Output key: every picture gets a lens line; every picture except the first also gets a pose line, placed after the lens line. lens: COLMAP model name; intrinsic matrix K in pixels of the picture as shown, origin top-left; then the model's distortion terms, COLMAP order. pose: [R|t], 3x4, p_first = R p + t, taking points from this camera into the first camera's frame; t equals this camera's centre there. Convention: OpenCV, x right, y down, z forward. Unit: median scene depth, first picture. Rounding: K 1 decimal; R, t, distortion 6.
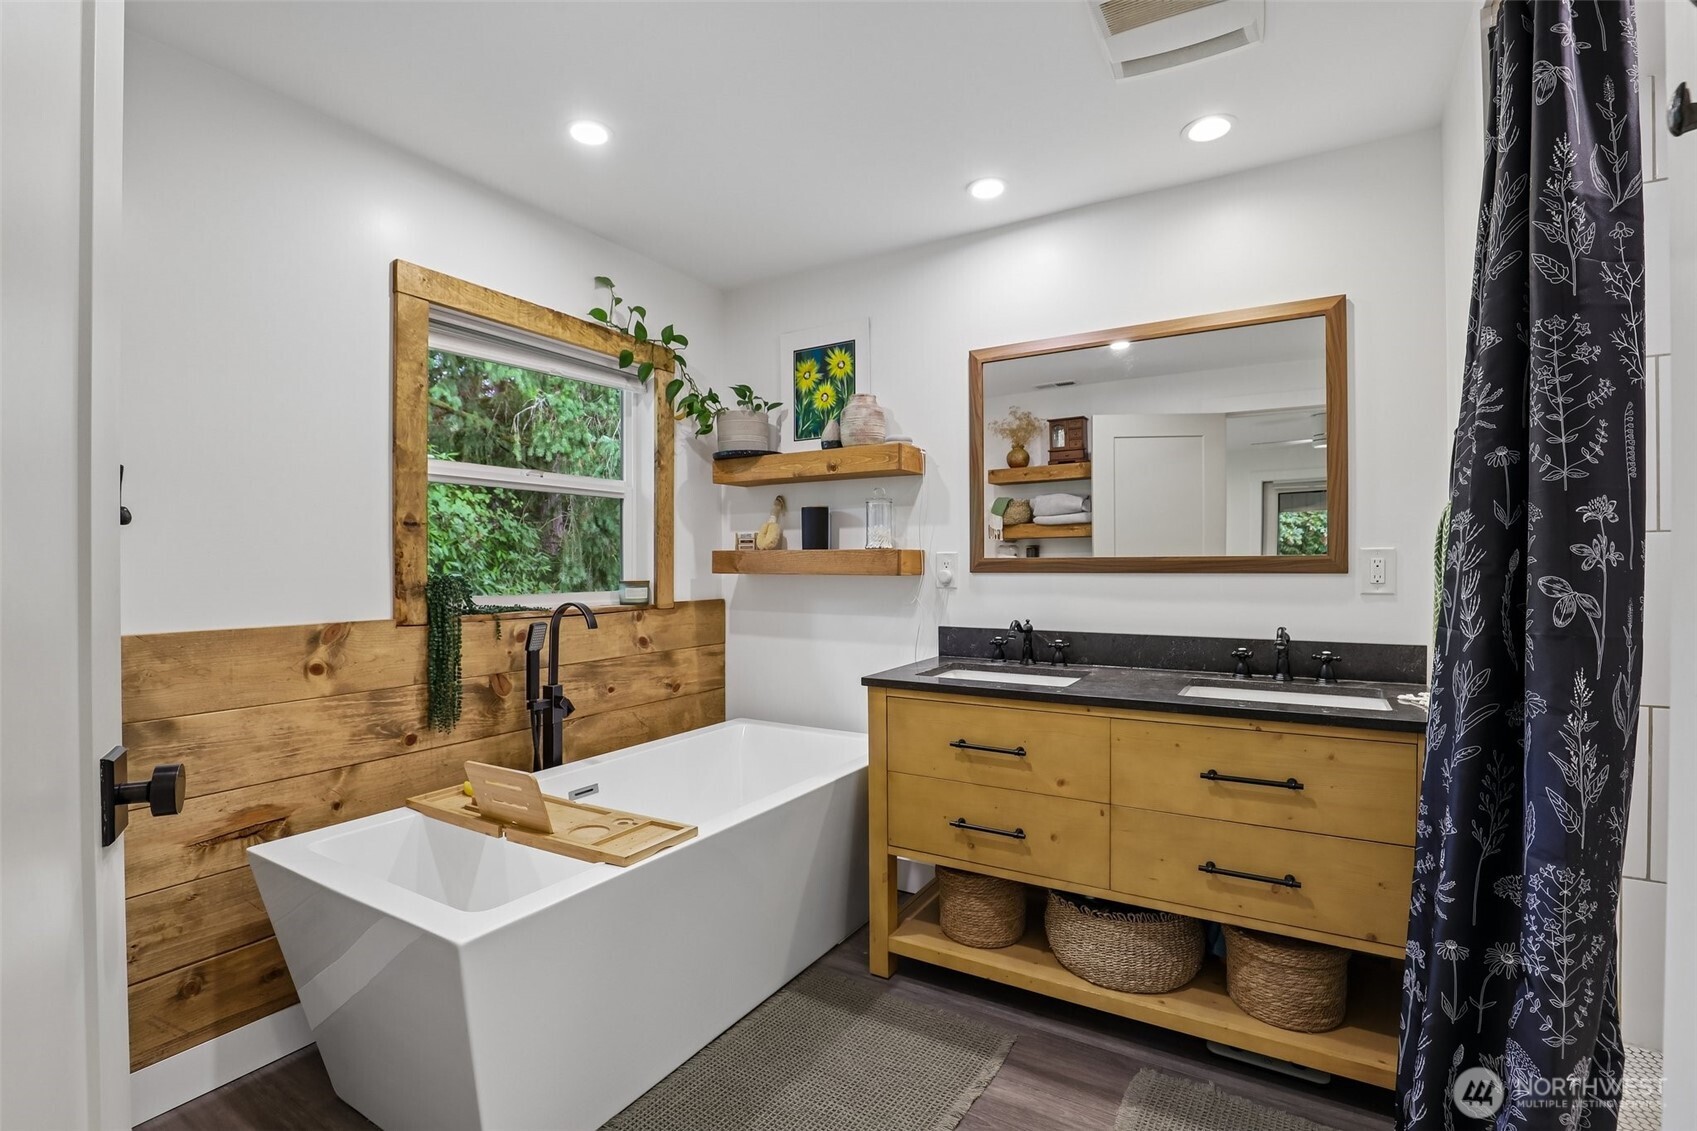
lens RADIAL K [[781.5, 0, 846.5], [0, 781.5, 567.9], [0, 0, 1]] dist [-0.026939, 0.003041]
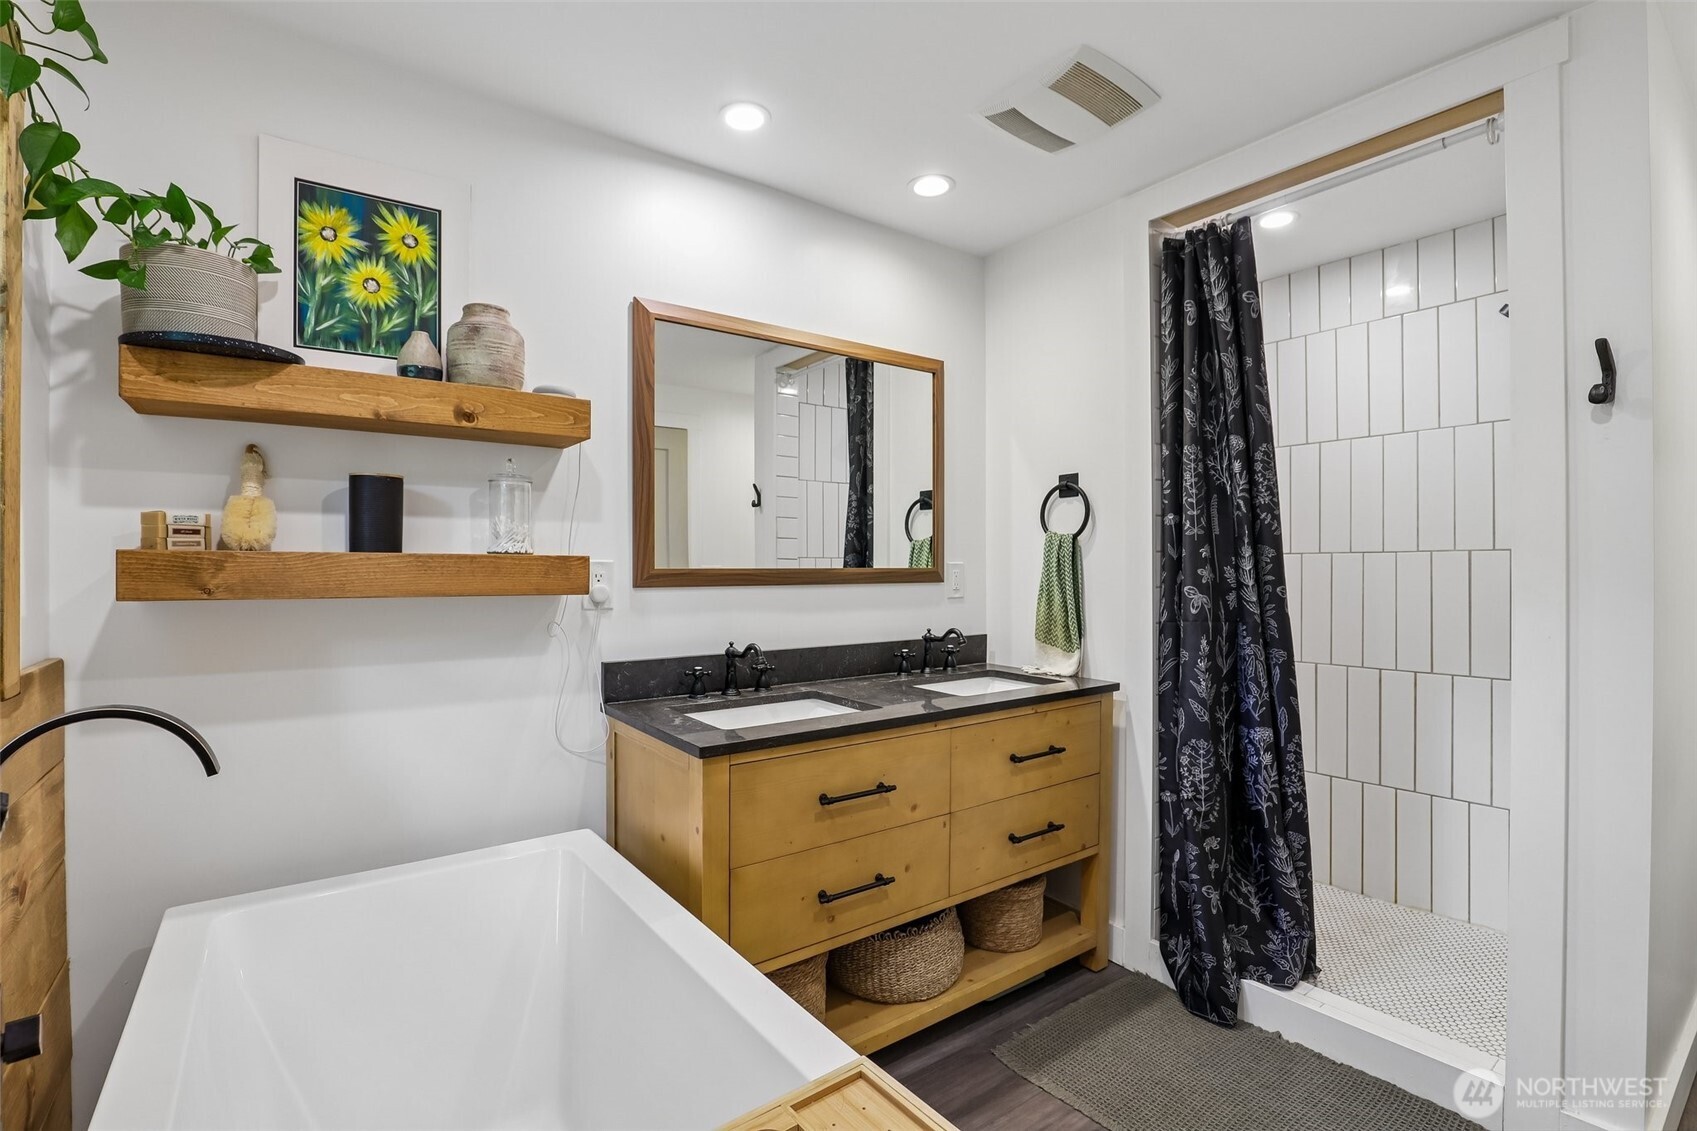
lens RADIAL K [[781.5, 0, 848.7], [0, 781.5, 564.1], [0, 0, 1]] dist [-0.026939, 0.003041]
pose [[0.380967, 0.002618, 0.924585, -0.428378], [0.001145, 0.999994, -0.003303, -0.012987], [-0.924588, 0.002317, 0.380962, 0.476842]]
